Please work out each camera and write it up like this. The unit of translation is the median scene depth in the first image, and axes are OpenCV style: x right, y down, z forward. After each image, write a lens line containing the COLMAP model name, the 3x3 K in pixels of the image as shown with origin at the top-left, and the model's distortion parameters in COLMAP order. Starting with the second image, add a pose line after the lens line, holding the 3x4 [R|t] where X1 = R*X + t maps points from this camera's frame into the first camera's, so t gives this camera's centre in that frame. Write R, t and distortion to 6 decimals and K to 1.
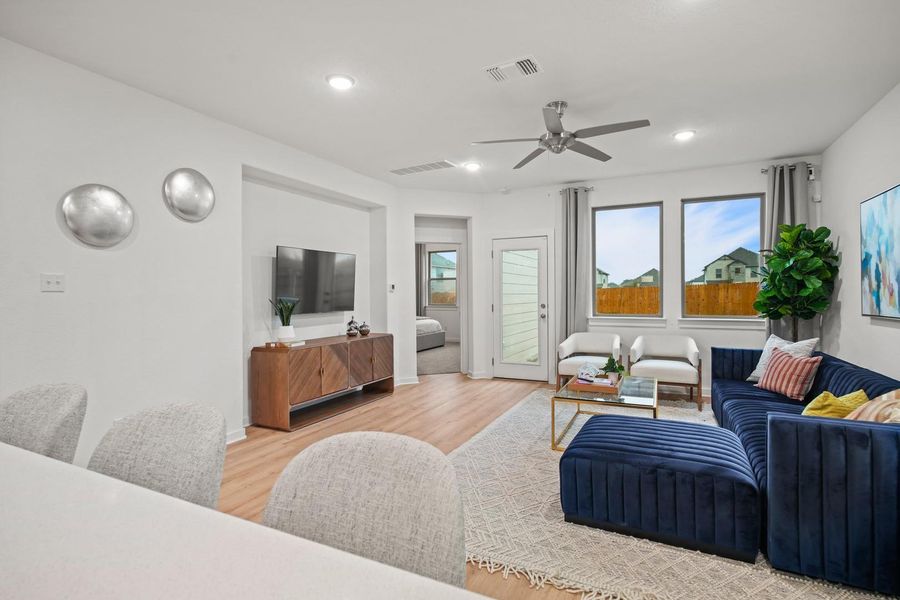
lens RADIAL K [[476.9, 0, 446.7], [0, 476.9, 296.0], [0, 0, 1]] dist [-0.001068, -0.000029]
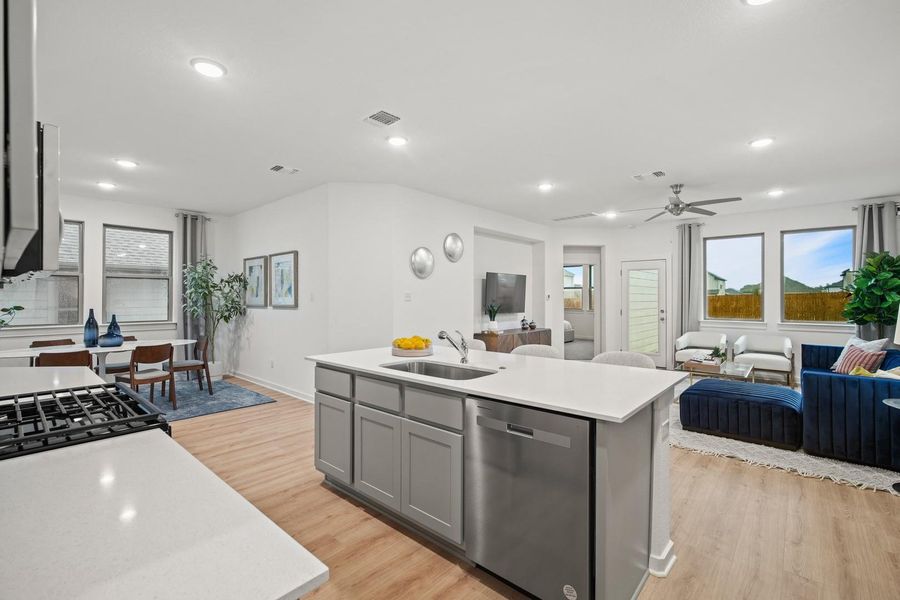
lens RADIAL K [[408.3, 0, 452.6], [0, 408.3, 295.4], [0, 0, 1]] dist [0.001706, 0.001066]
pose [[0.966244, 0.006685, -0.257543, -0.101087], [-0.009680, 0.999899, -0.010364, -0.008914], [0.257448, 0.012507, 0.966211, -0.369696]]
